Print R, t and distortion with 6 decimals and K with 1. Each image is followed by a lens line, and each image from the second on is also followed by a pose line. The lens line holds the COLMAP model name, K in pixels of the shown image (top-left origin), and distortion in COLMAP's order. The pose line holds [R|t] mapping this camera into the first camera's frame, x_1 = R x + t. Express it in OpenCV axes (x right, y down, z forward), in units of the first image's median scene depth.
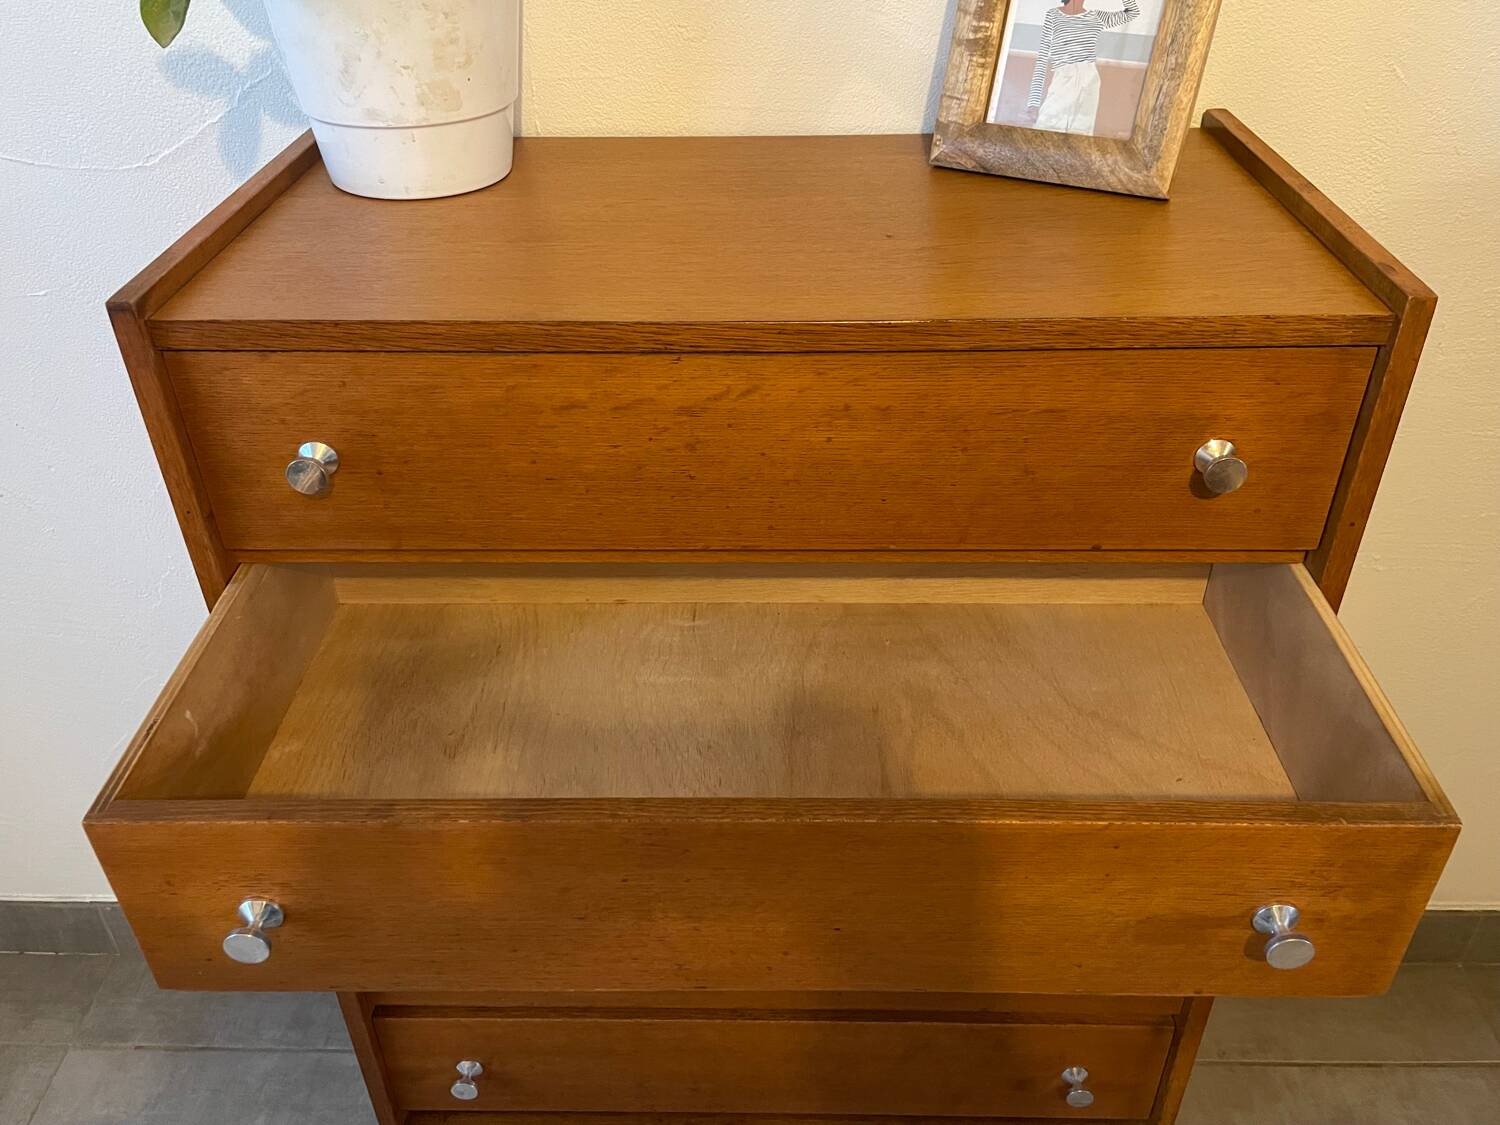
lens RADIAL K [[1207.7, 0, 745.4], [0, 1207.7, 557.2], [0, 0, 1]] dist [0.090231, -0.129188]
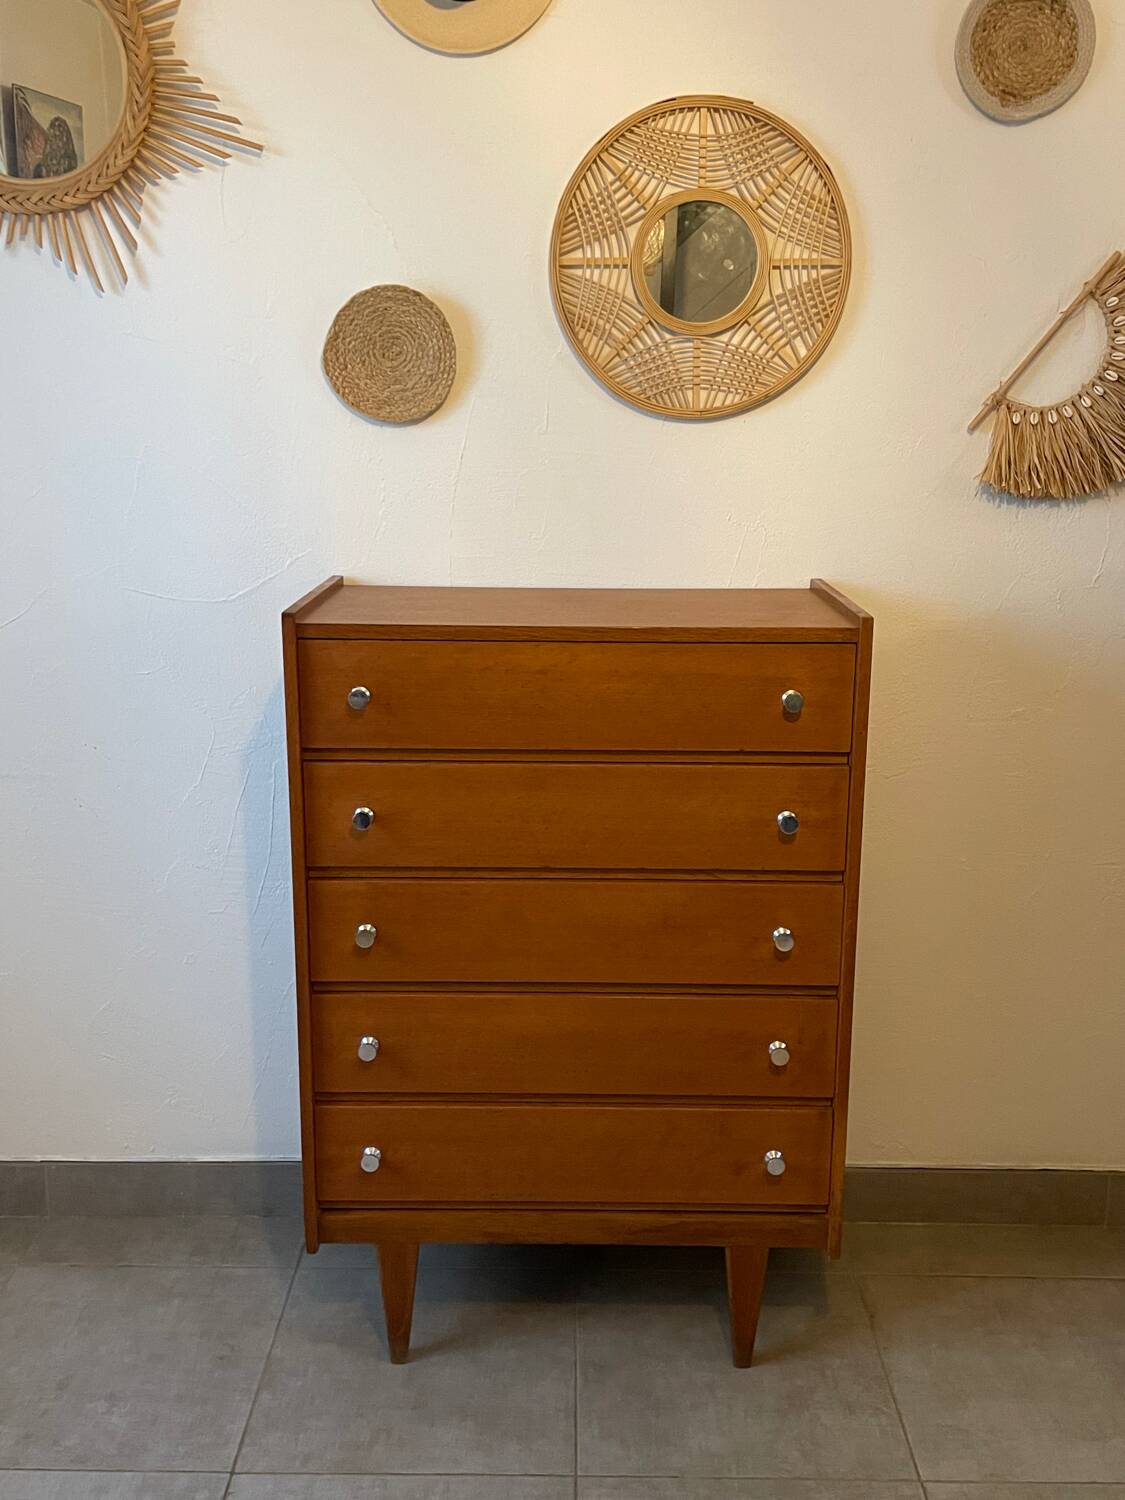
lens RADIAL K [[1450.4, 0, 555.8], [0, 1450.4, 737.7], [0, 0, 1]] dist [0.089962, -0.129293]
pose [[0.999657, 0.018486, 0.018570, -0.064669], [-0.010584, 0.933182, -0.359247, 0.866130], [-0.023970, 0.358927, 0.933058, -1.274211]]
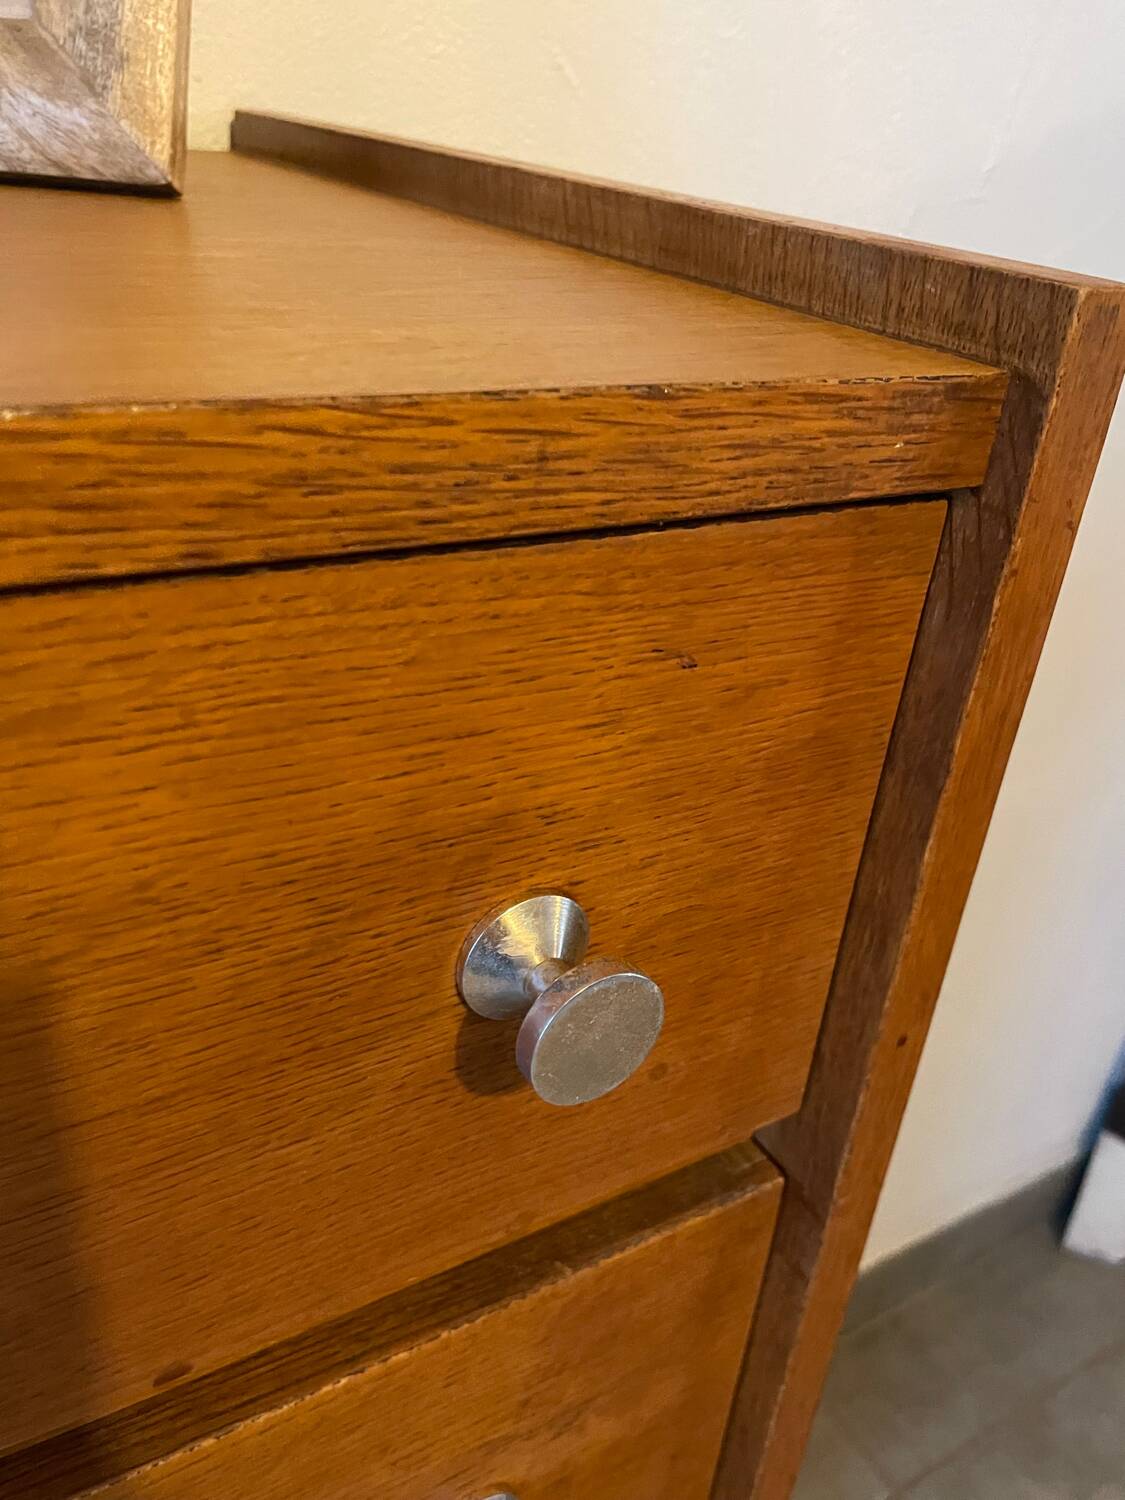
lens RADIAL K [[1214.8, 0, 567.0], [0, 1214.8, 755.5], [0, 0, 1]] dist [0.083582, -0.117167]
pose [[0.834468, -0.171837, 0.523579, 0.253826], [0.216433, 0.975987, -0.024631, -0.114894], [-0.506774, 0.133874, 0.851621, 0.745702]]
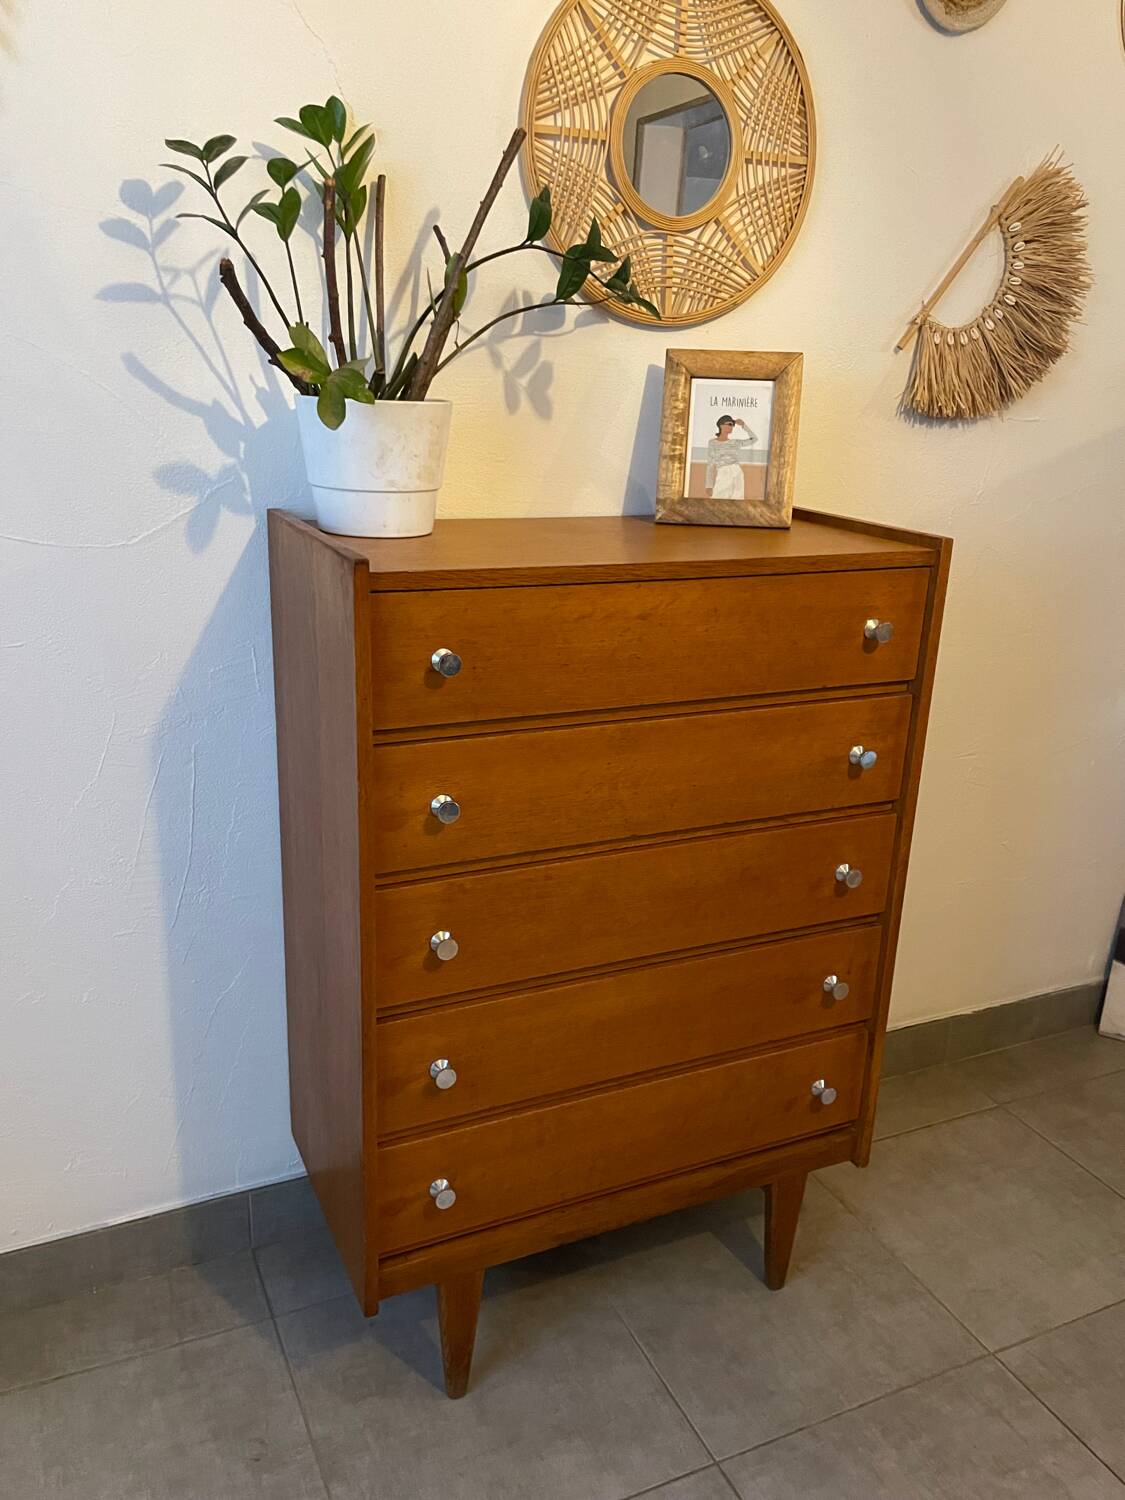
lens RADIAL K [[1214.8, 0, 567.0], [0, 1214.8, 755.5], [0, 0, 1]] dist [0.083582, -0.117167]
pose [[0.892150, -0.091542, 0.442368, -0.945702], [0.209592, 0.951353, -0.225828, 0.452850], [-0.400175, 0.294189, 0.867936, -0.462664]]
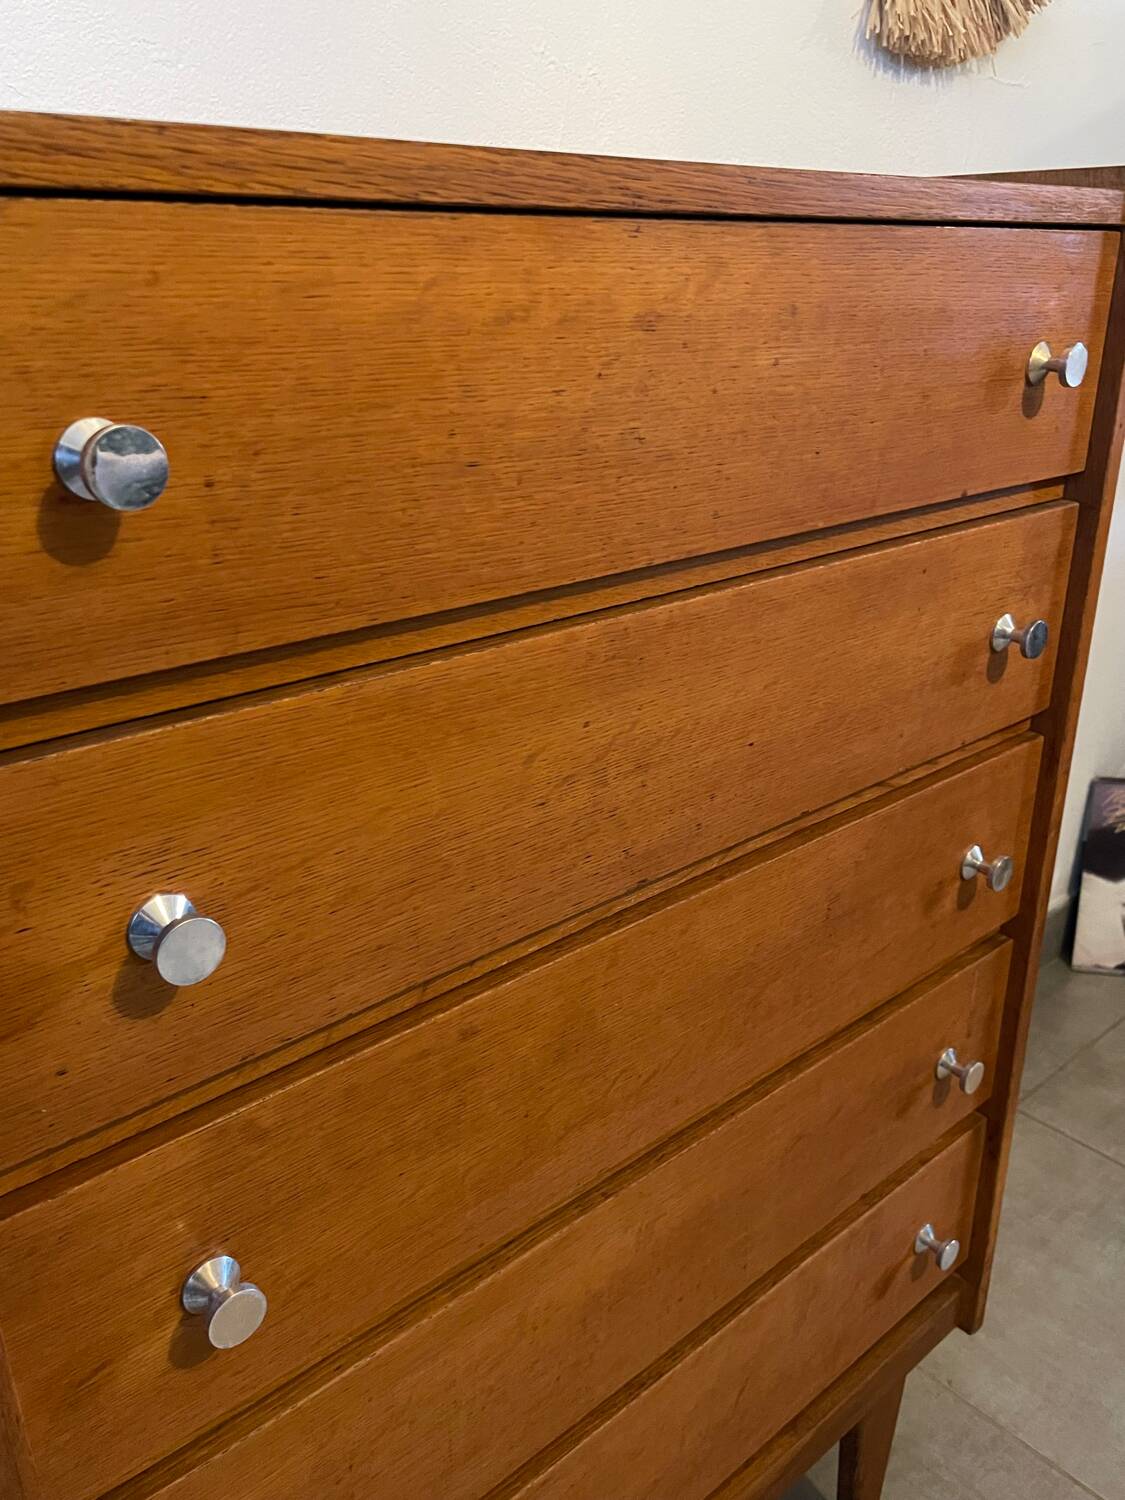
lens RADIAL K [[1207.7, 0, 558.2], [0, 1207.7, 740.6], [0, 0, 1]] dist [0.090231, -0.129188]
pose [[0.736595, -0.231049, 0.635644, -0.552029], [0.374402, 0.921995, -0.098729, 0.139254], [-0.563250, 0.310710, 0.765643, 0.563905]]
